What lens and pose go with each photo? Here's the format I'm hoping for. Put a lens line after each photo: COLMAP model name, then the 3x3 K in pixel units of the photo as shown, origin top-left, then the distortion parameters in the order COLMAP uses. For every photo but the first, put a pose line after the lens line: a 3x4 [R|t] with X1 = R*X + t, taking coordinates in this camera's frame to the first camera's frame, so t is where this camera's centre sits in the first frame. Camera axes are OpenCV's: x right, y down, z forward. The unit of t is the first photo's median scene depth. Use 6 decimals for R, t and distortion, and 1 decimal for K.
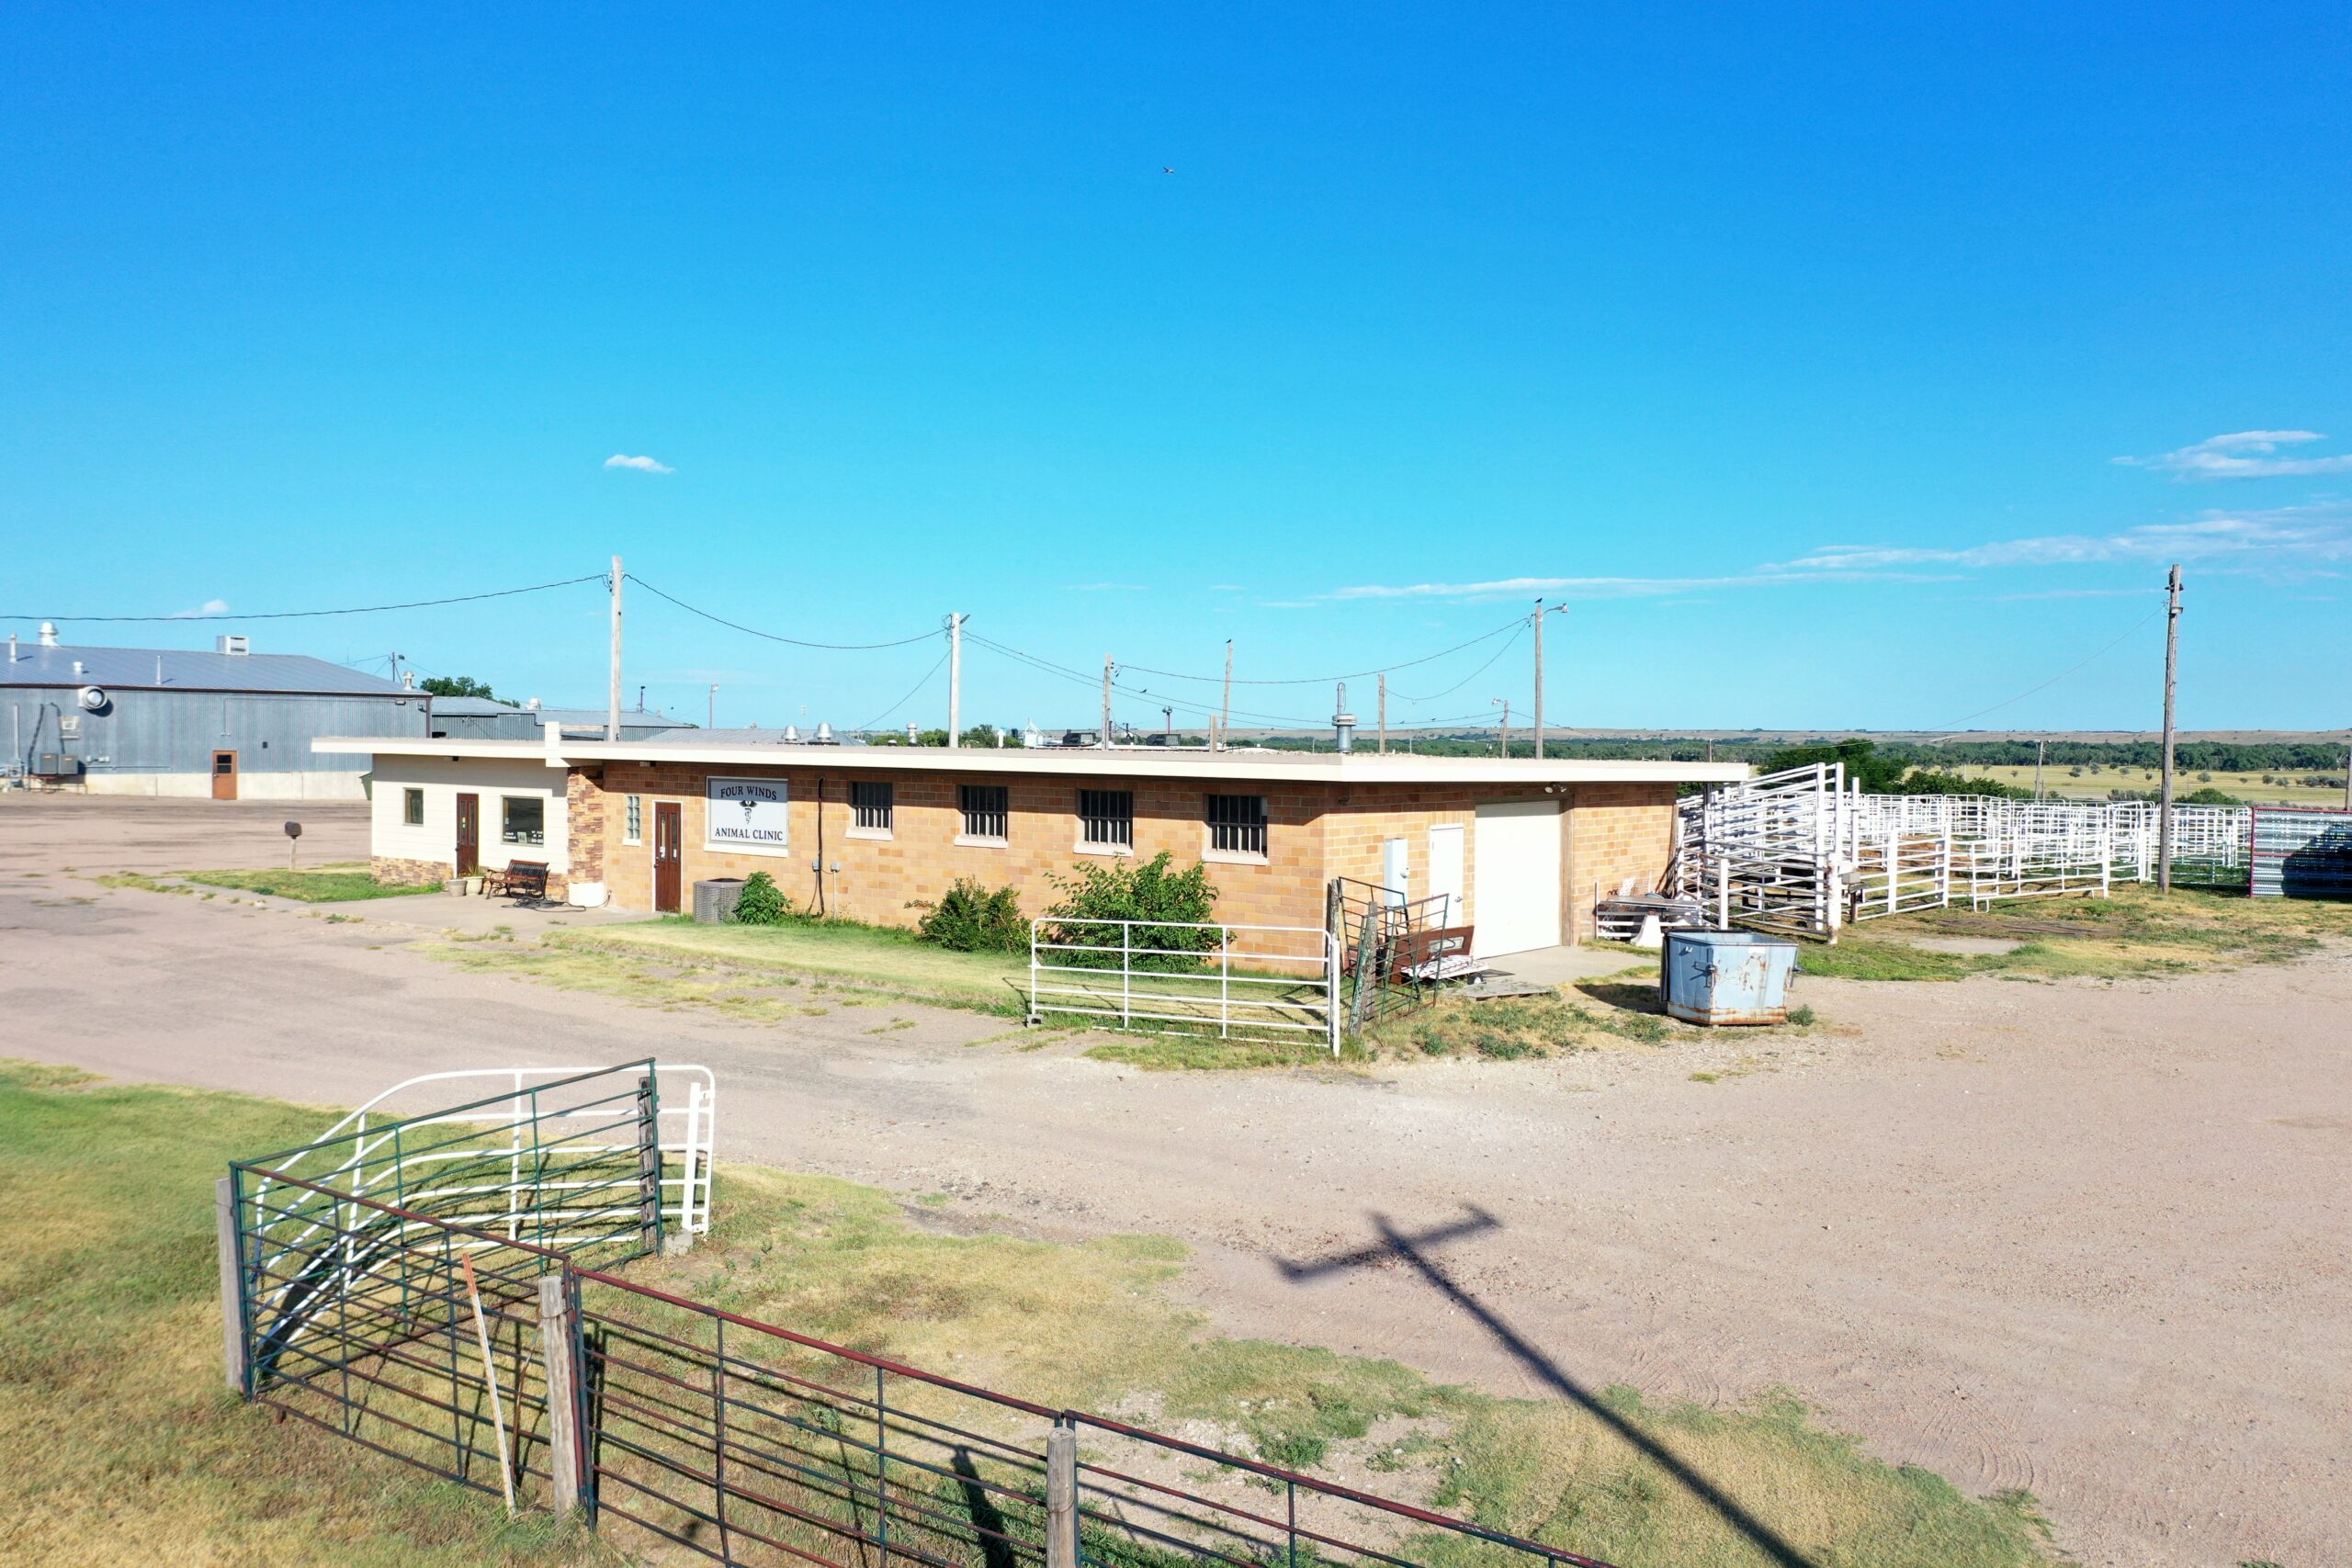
lens RADIAL K [[1943.8, 0, 1176.0], [0, 1943.8, 784.0], [0, 0, 1]] dist [0.042616, -0.003645]
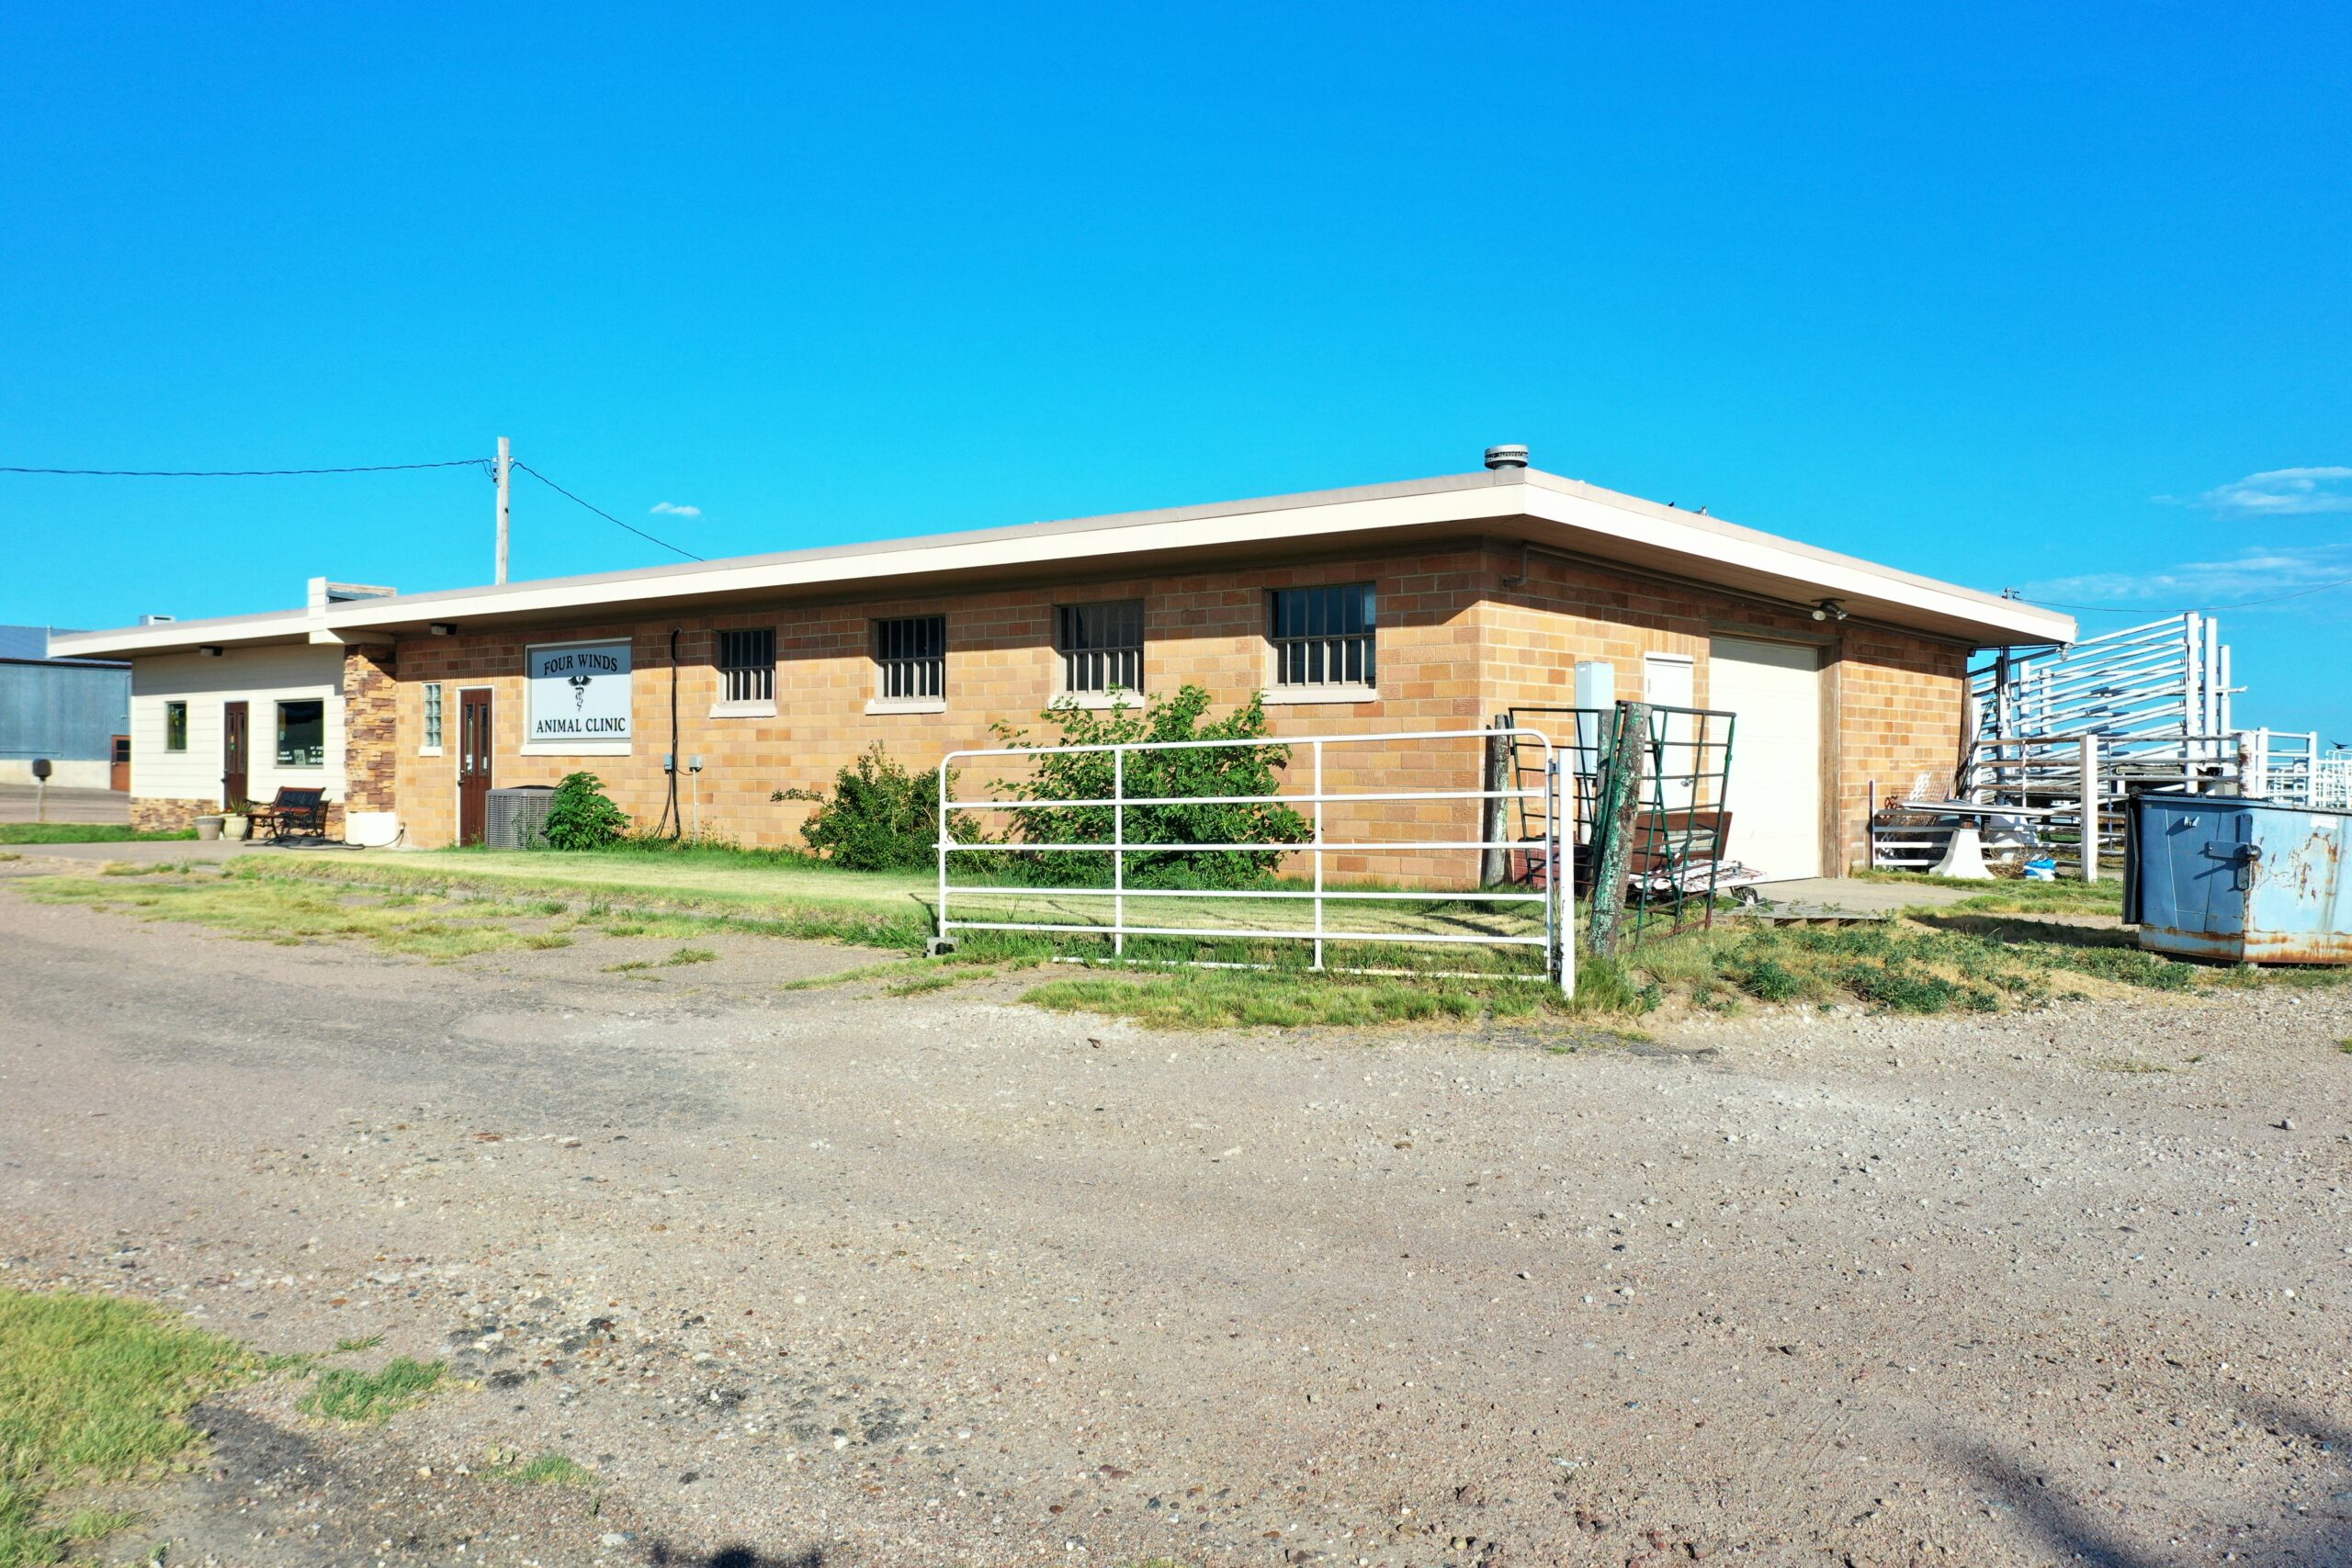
lens RADIAL K [[1872.4, 0, 1176.0], [0, 1872.4, 784.0], [0, 0, 1]] dist [0.026145, 0.003932]
pose [[0.999778, -0.003961, -0.020698, -0.000589], [0.003344, 0.999552, -0.029744, 0.072104], [0.020807, 0.029668, 0.999343, 0.392050]]
